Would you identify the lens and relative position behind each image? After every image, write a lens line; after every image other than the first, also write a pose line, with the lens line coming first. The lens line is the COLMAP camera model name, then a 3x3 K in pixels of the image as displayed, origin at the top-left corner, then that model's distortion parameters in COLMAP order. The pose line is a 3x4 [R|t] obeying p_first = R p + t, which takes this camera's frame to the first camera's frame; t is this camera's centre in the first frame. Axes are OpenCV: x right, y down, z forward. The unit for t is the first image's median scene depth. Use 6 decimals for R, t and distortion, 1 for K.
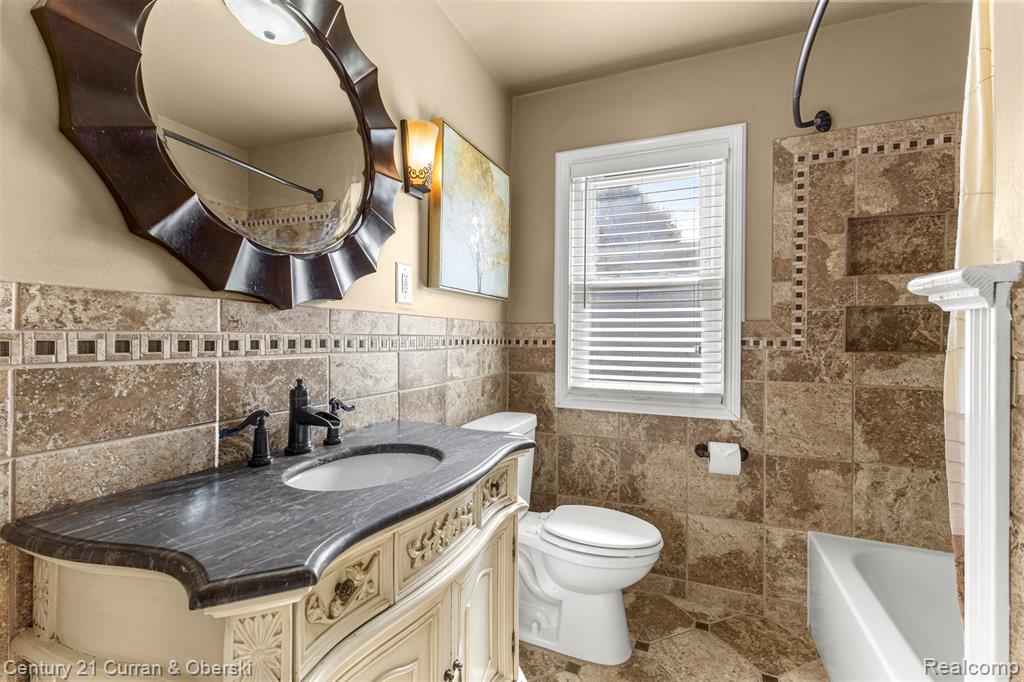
lens RADIAL K [[443.7, 0, 530.9], [0, 443.7, 330.8], [0, 0, 1]] dist [0.007933, -0.000647]
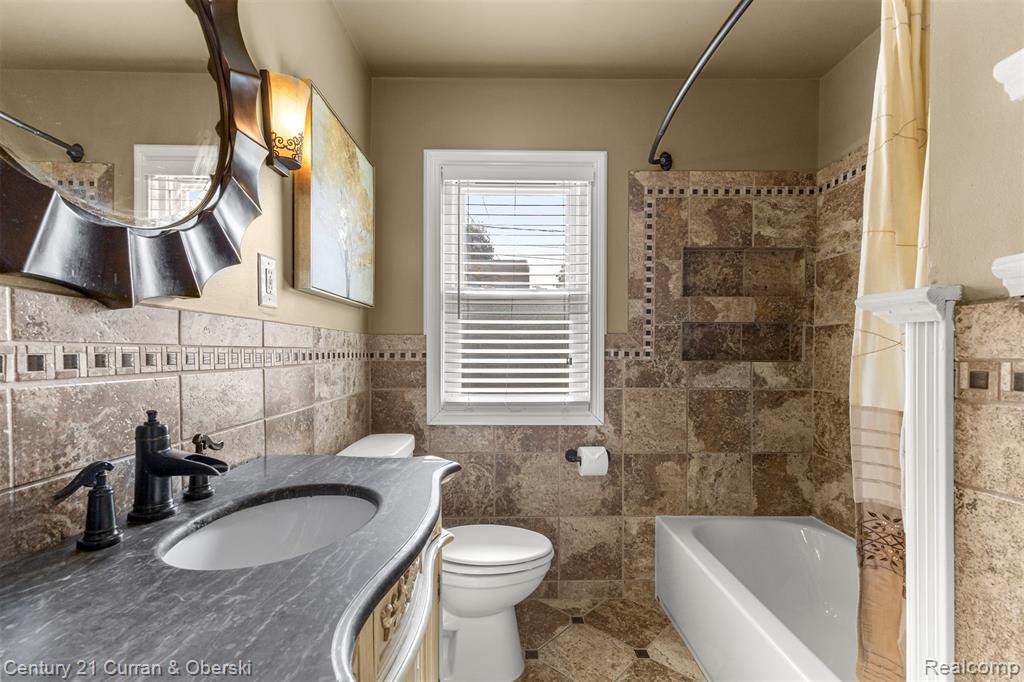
lens RADIAL K [[443.7, 0, 511.6], [0, 443.7, 351.5], [0, 0, 1]] dist [0.007933, -0.000647]
pose [[0.920077, -0.006603, 0.391683, -0.174024], [0.000340, 0.999871, 0.016058, 0.004094], [-0.391738, -0.014641, 0.919960, 0.093953]]
